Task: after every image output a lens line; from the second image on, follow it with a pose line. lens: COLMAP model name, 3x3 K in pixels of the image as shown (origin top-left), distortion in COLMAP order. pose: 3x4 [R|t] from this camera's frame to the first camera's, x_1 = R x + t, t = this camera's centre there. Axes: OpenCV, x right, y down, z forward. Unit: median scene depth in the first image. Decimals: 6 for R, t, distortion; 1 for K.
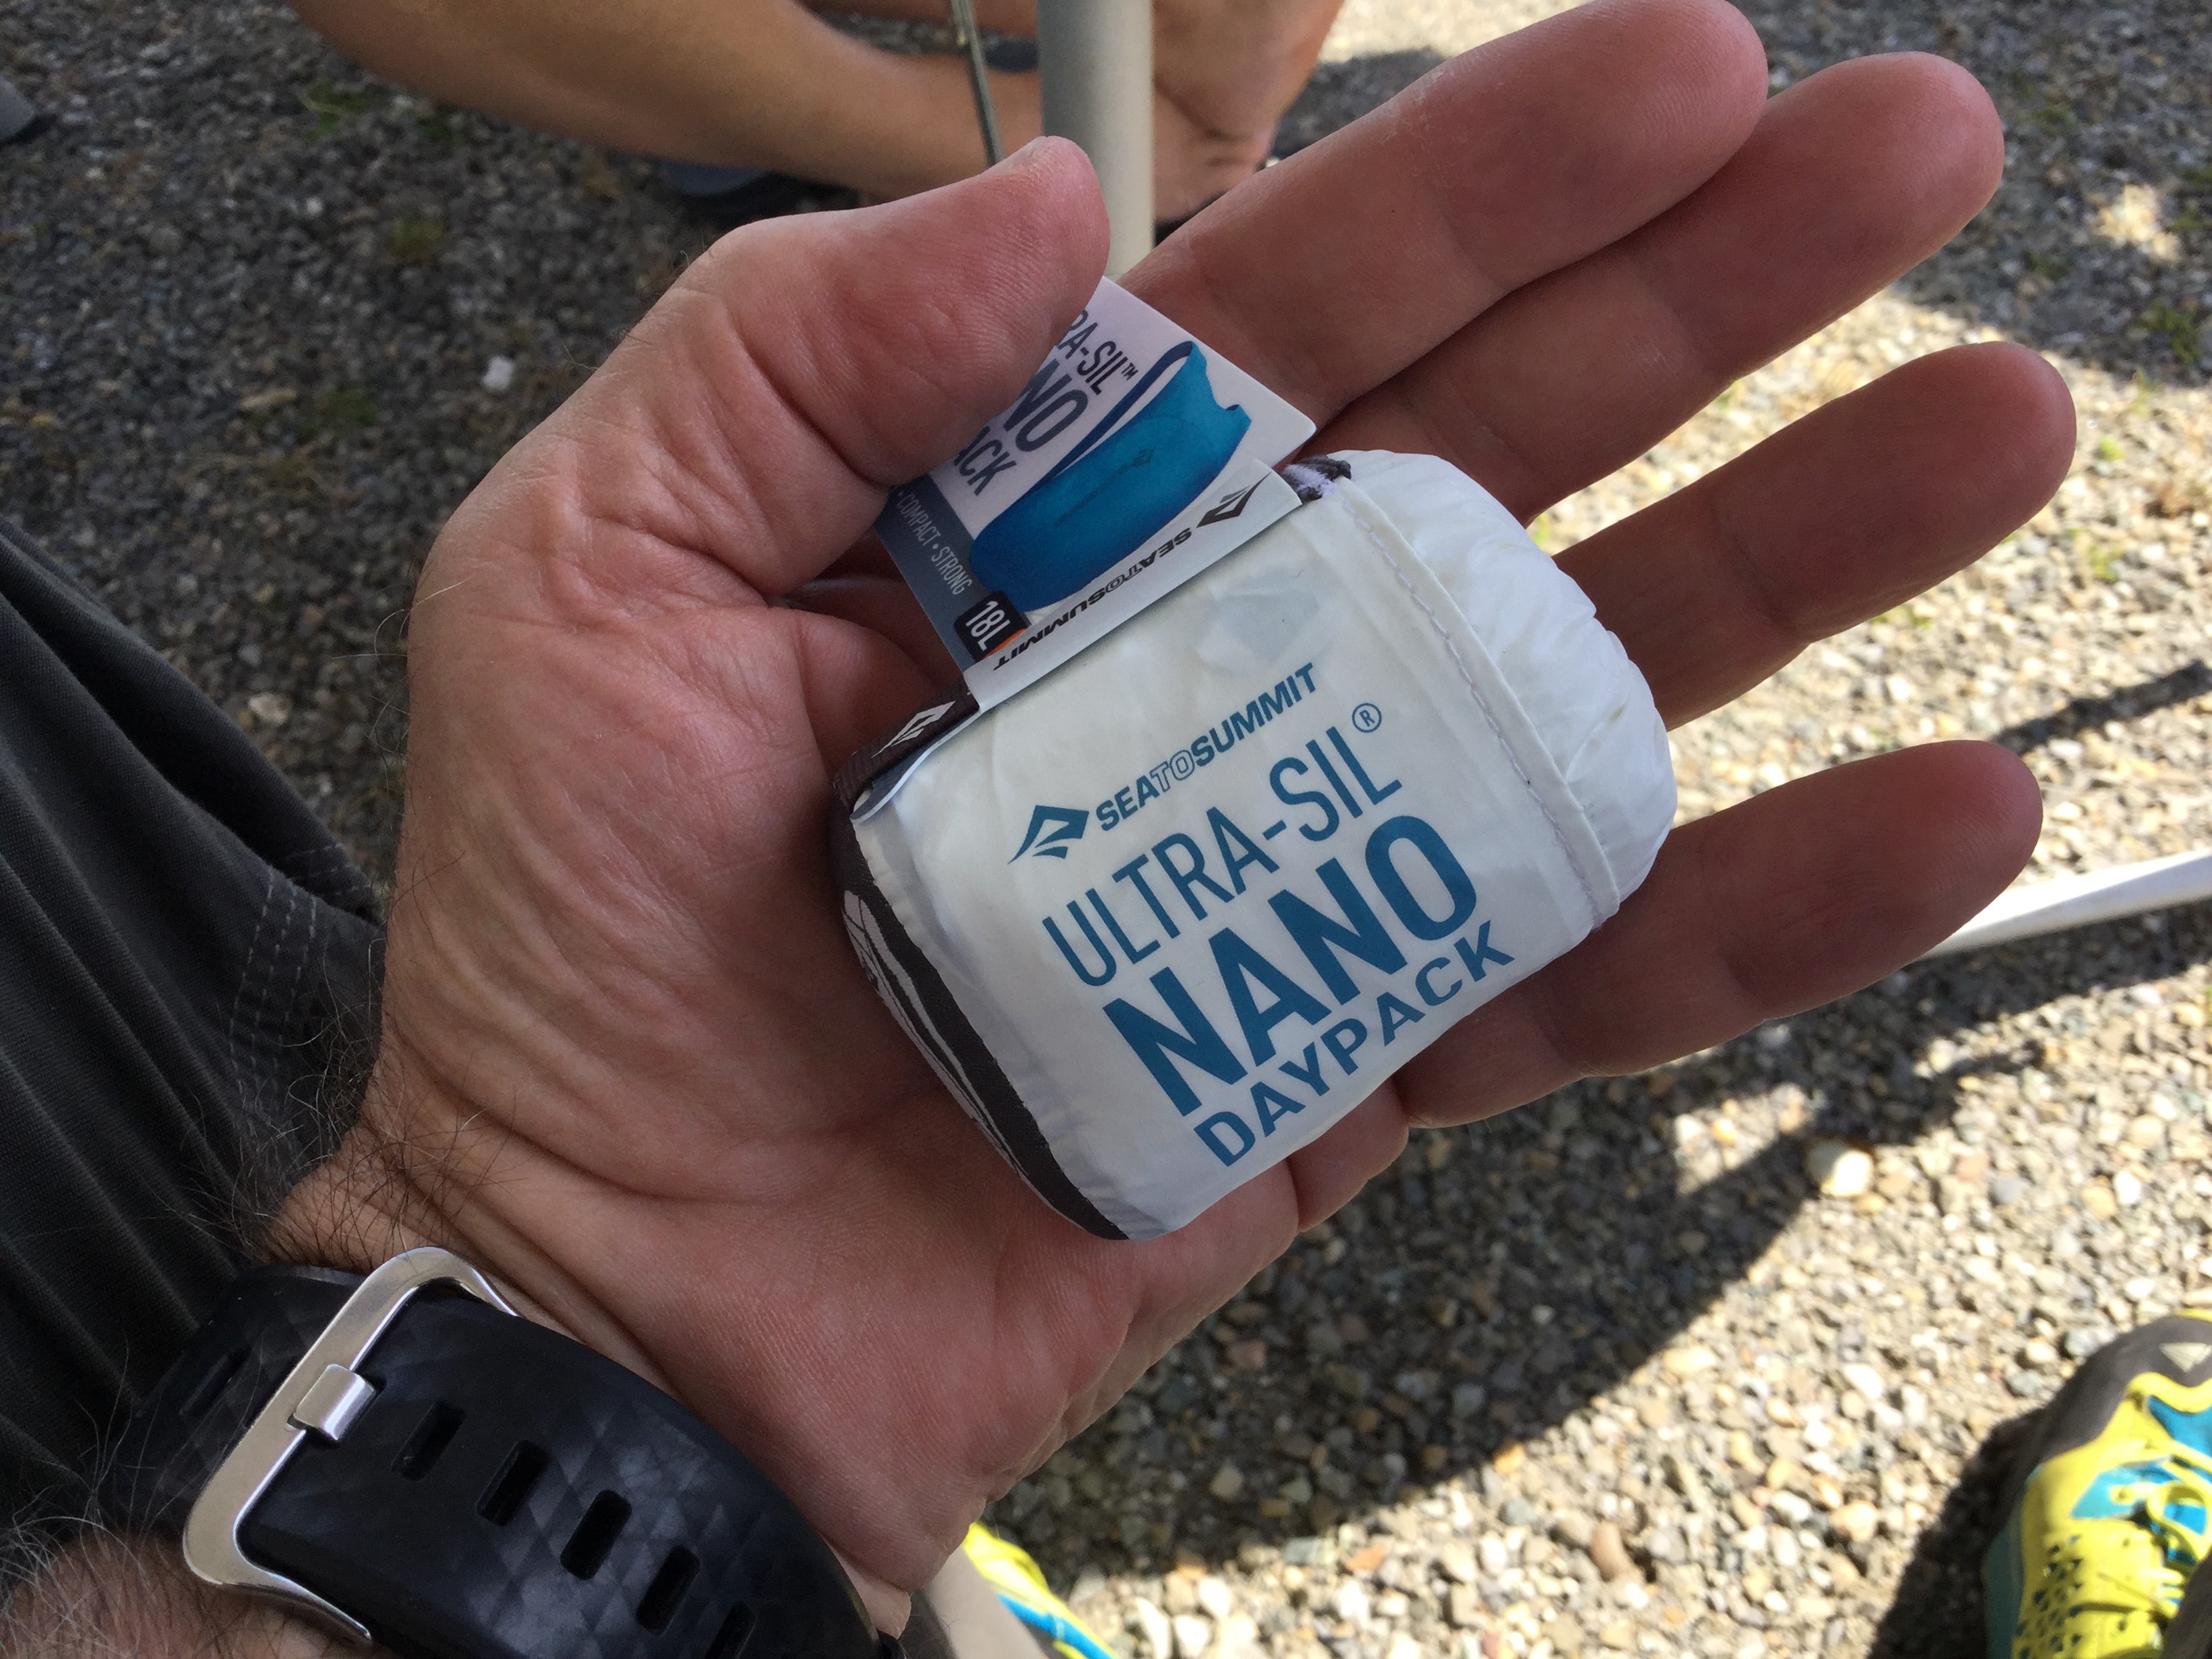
lens RADIAL K [[1965.5, 0, 1106.0], [0, 1965.5, 829.5], [0, 0, 1]] dist [0.164579, 0.000807]
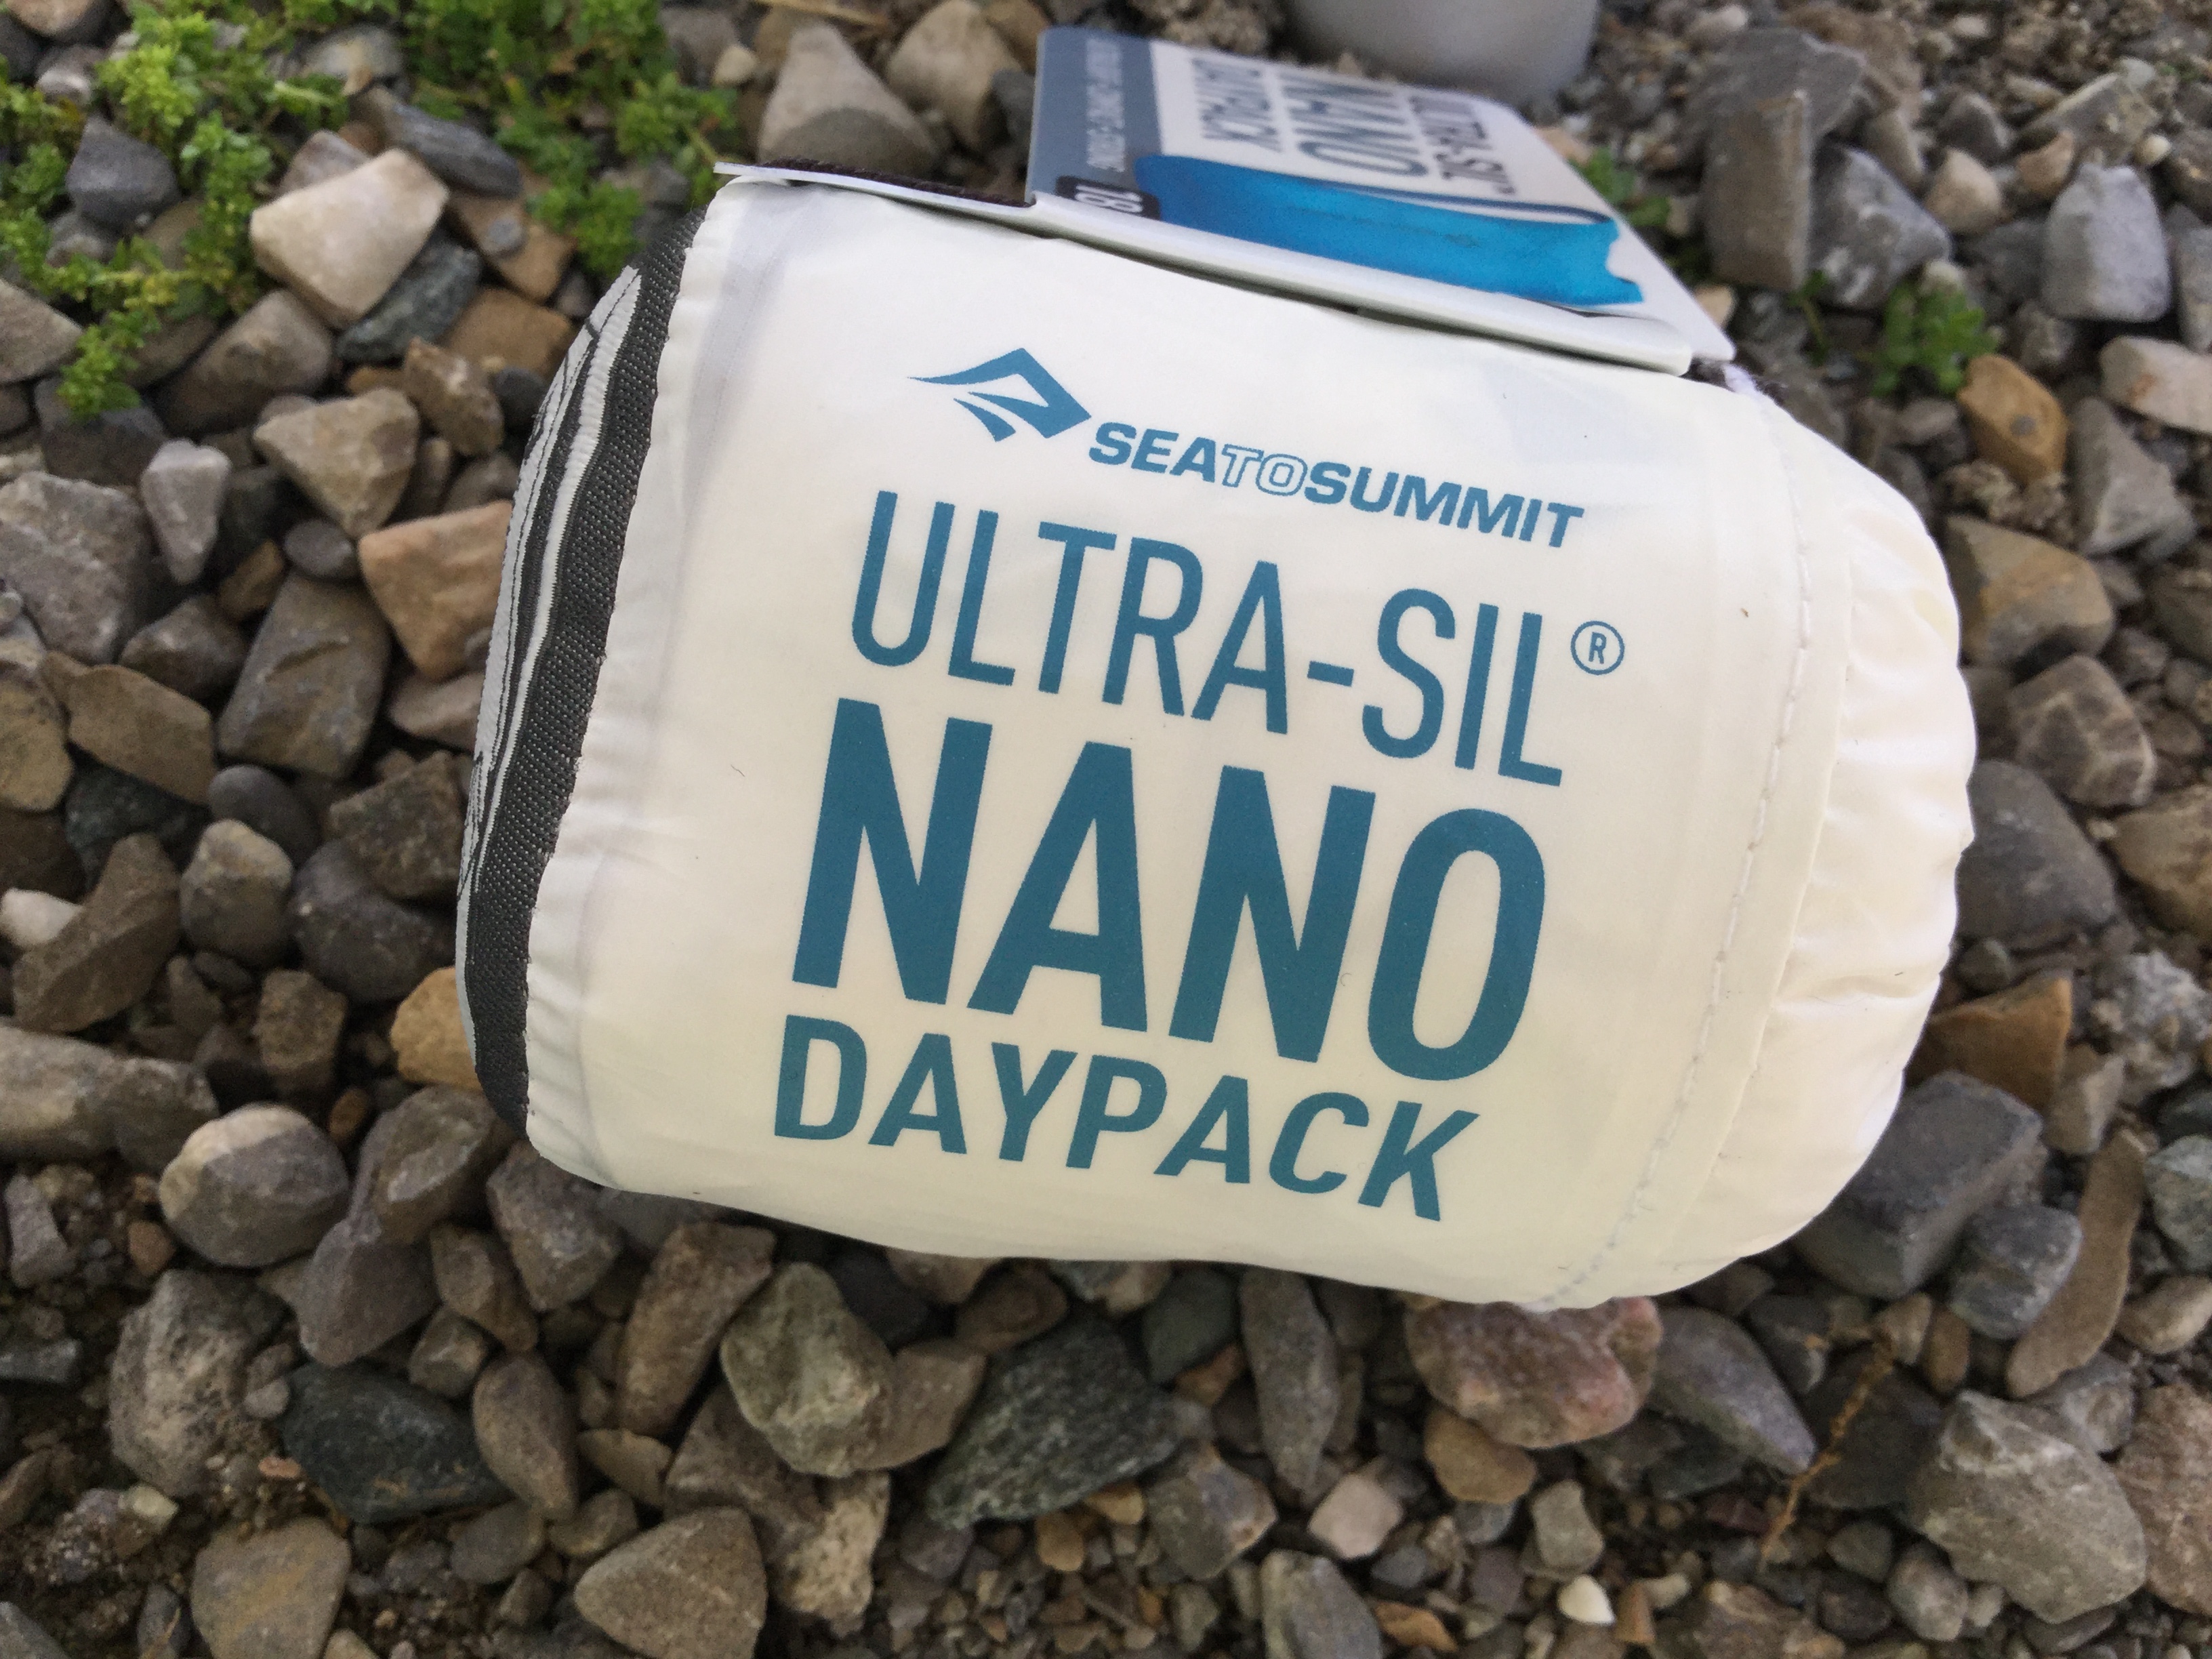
lens RADIAL K [[1965.5, 0, 1106.0], [0, 1965.5, 829.5], [0, 0, 1]] dist [0.164579, 0.000807]
pose [[0.711741, 0.702399, 0.007755, 0.067704], [-0.682228, 0.693847, -0.230523, 0.187034], [-0.167299, 0.158782, 0.973036, 0.505051]]
